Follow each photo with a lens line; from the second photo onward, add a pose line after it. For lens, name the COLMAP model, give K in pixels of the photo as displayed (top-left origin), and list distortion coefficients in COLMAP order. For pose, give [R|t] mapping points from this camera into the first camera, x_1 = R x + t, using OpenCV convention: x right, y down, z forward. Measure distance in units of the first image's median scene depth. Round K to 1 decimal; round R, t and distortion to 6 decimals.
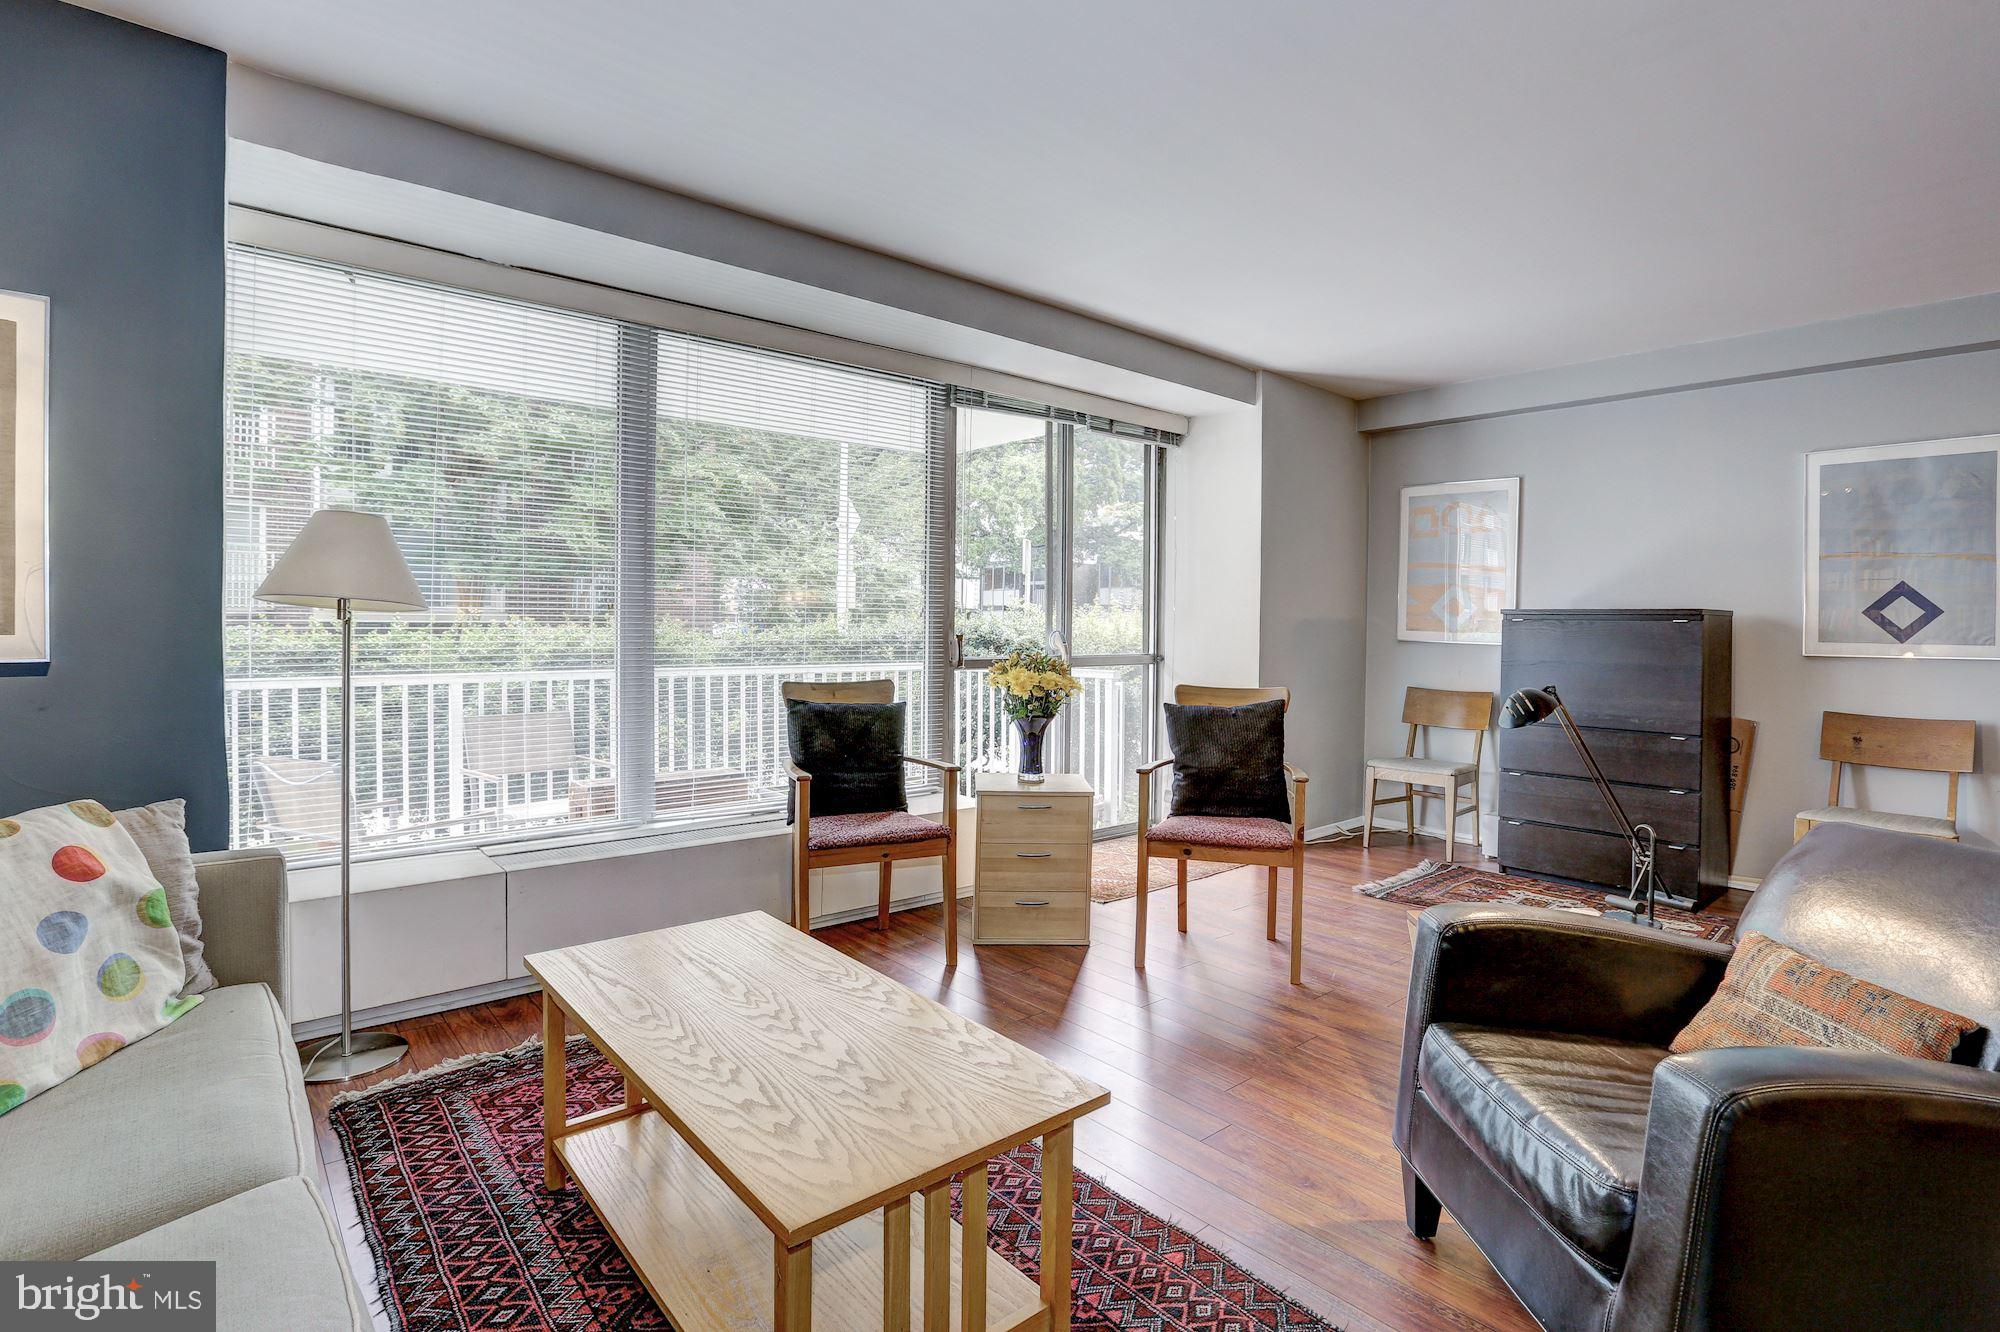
lens RADIAL K [[939.7, 0, 998.3], [0, 939.7, 639.5], [0, 0, 1]] dist [0.000144, -0.000093]
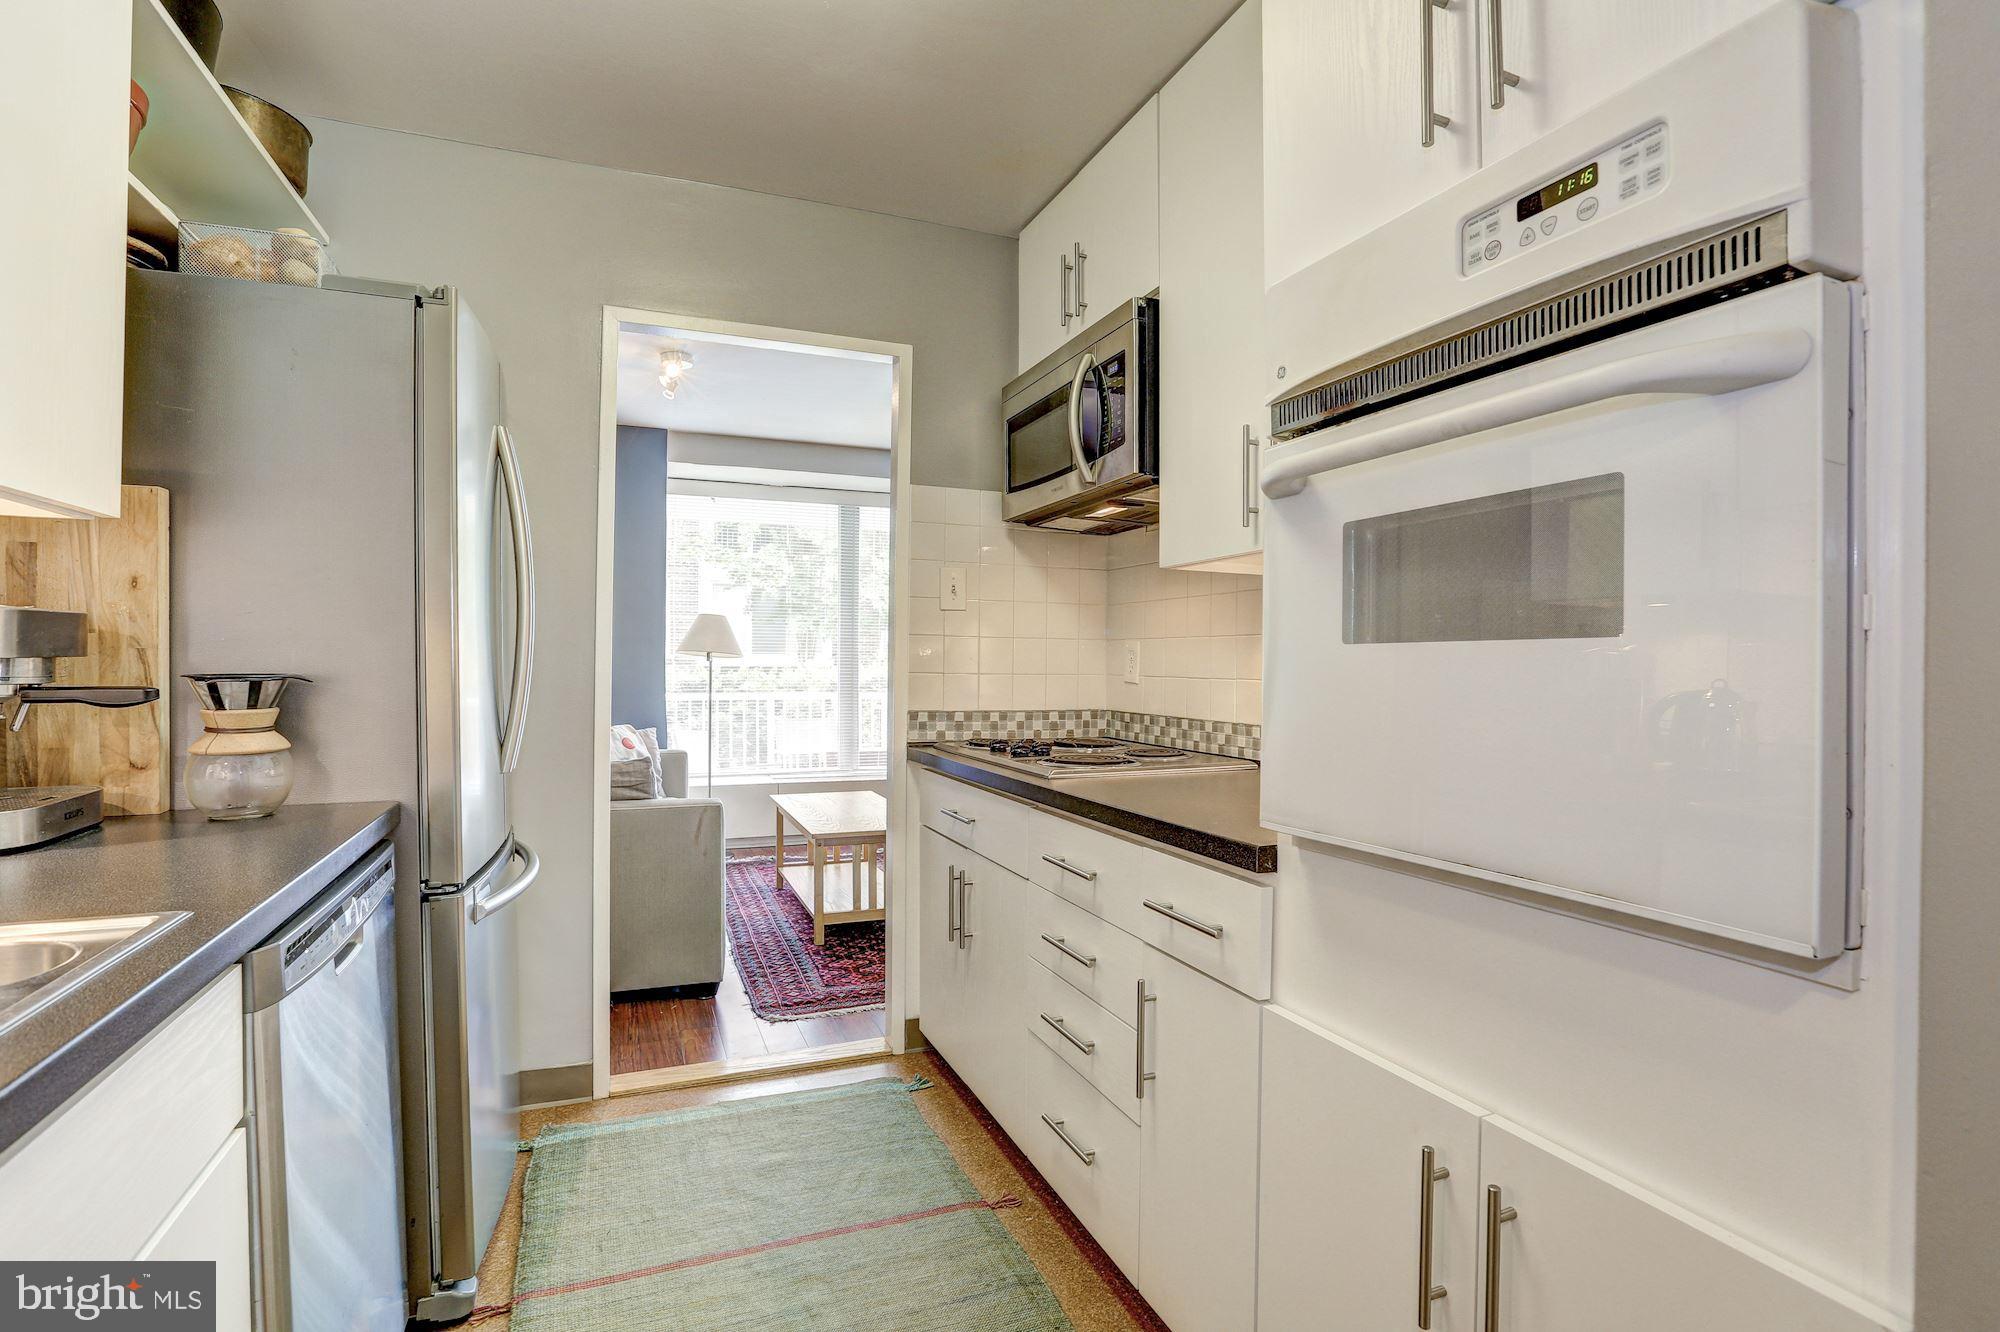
lens RADIAL K [[962.7, 0, 1000.0], [0, 962.7, 666.0], [0, 0, 1]] dist [-0.040979, 0.029410]
pose [[0.946144, -0.012549, -0.323504, 0.917955], [0.006211, 0.999768, -0.020616, 0.059039], [0.323688, 0.017496, 0.946002, -1.231116]]
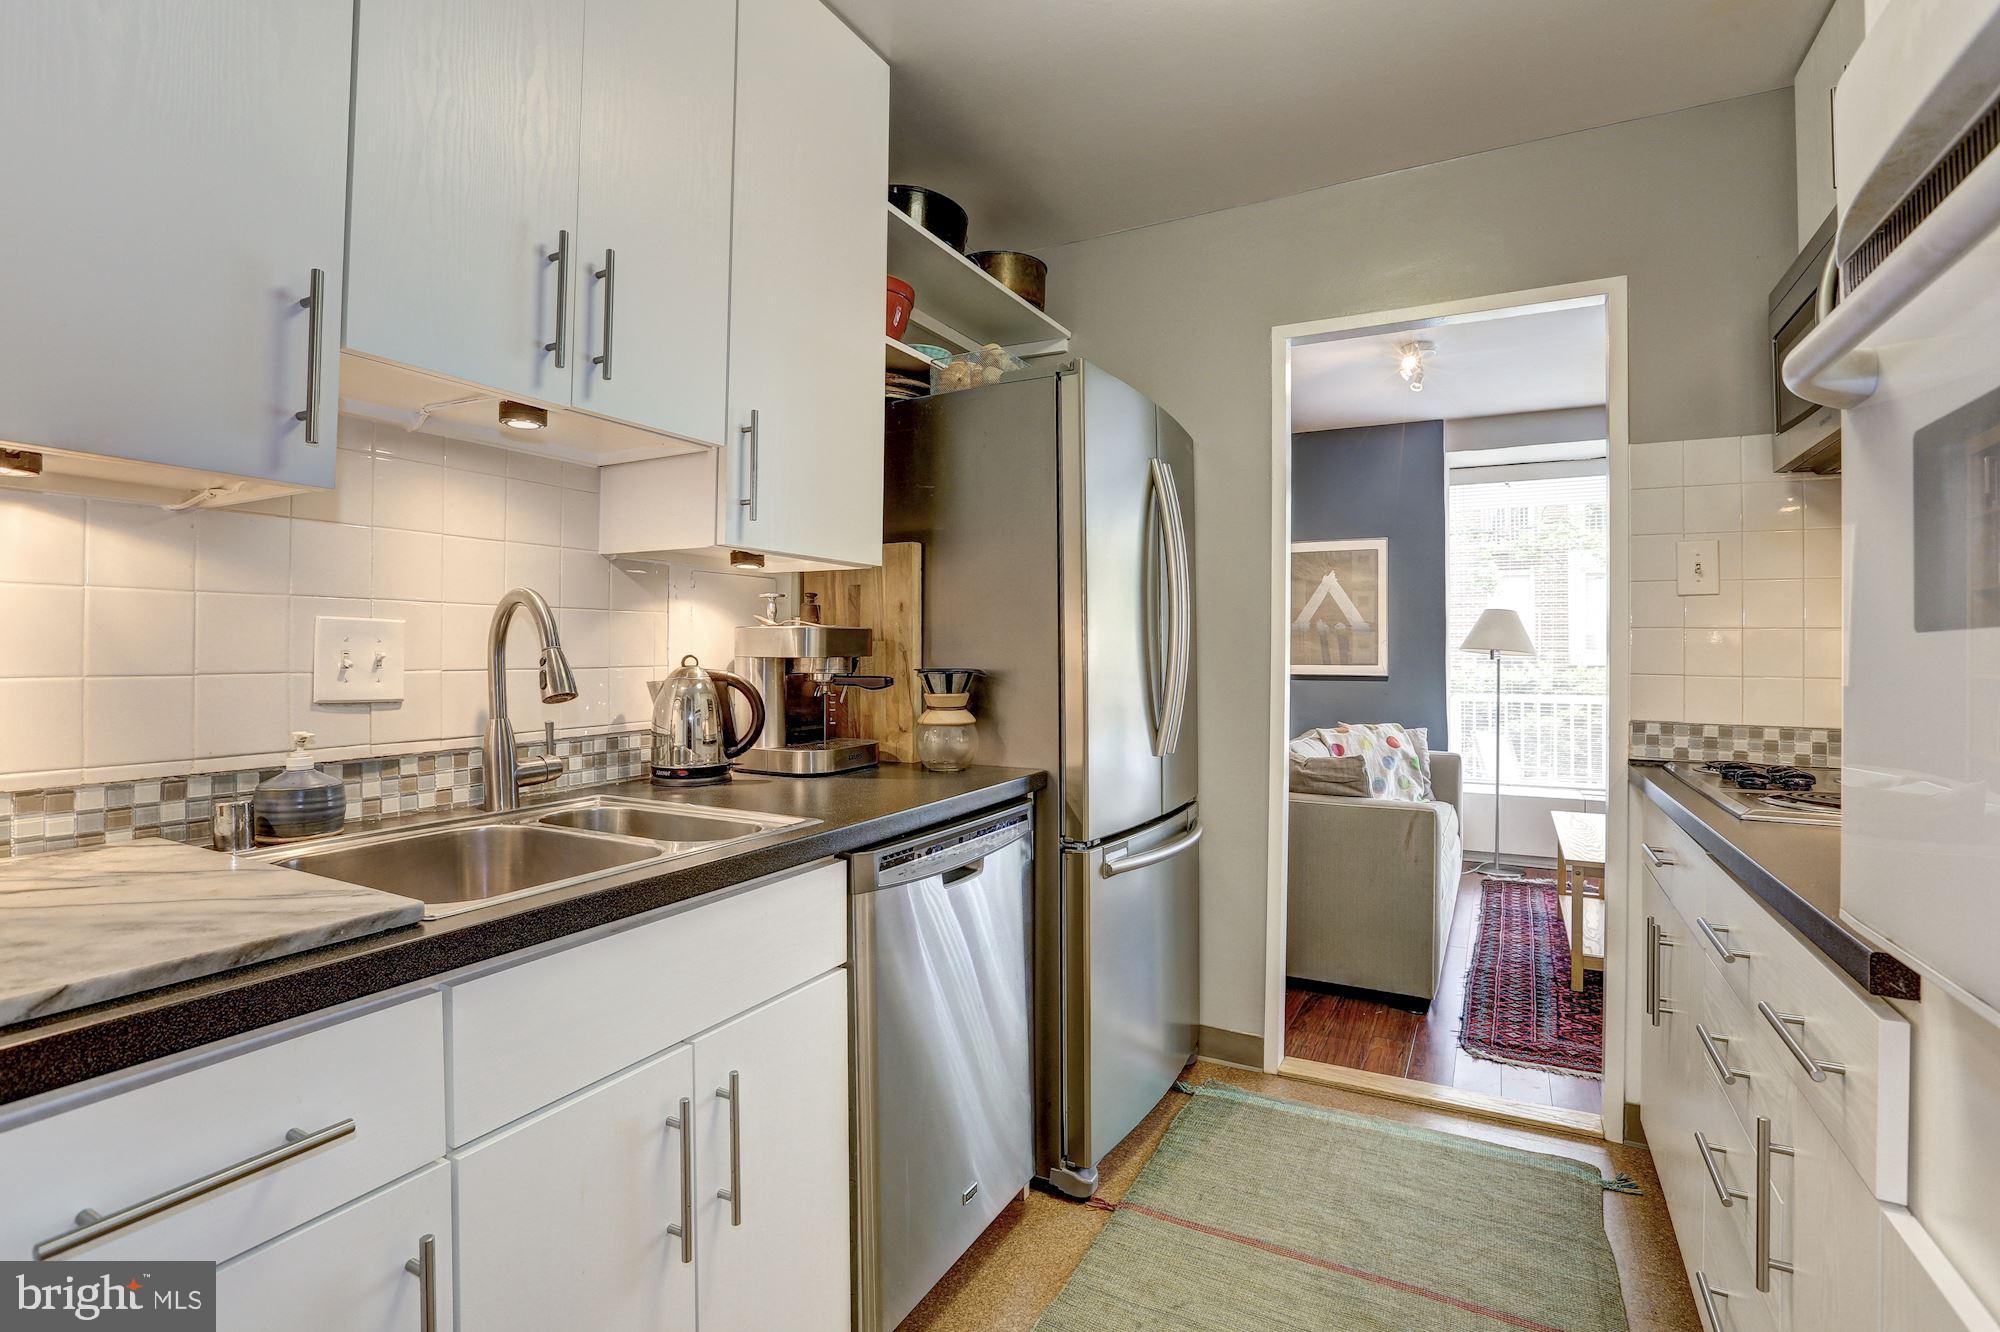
lens RADIAL K [[967.0, 0, 995.9], [0, 967.0, 642.2], [0, 0, 1]] dist [-0.042047, 0.031670]
pose [[0.359464, -0.030497, -0.932660, 1.155917], [-0.016243, 0.999110, -0.038930, 0.057959], [0.933018, 0.029143, 0.358649, -1.037283]]
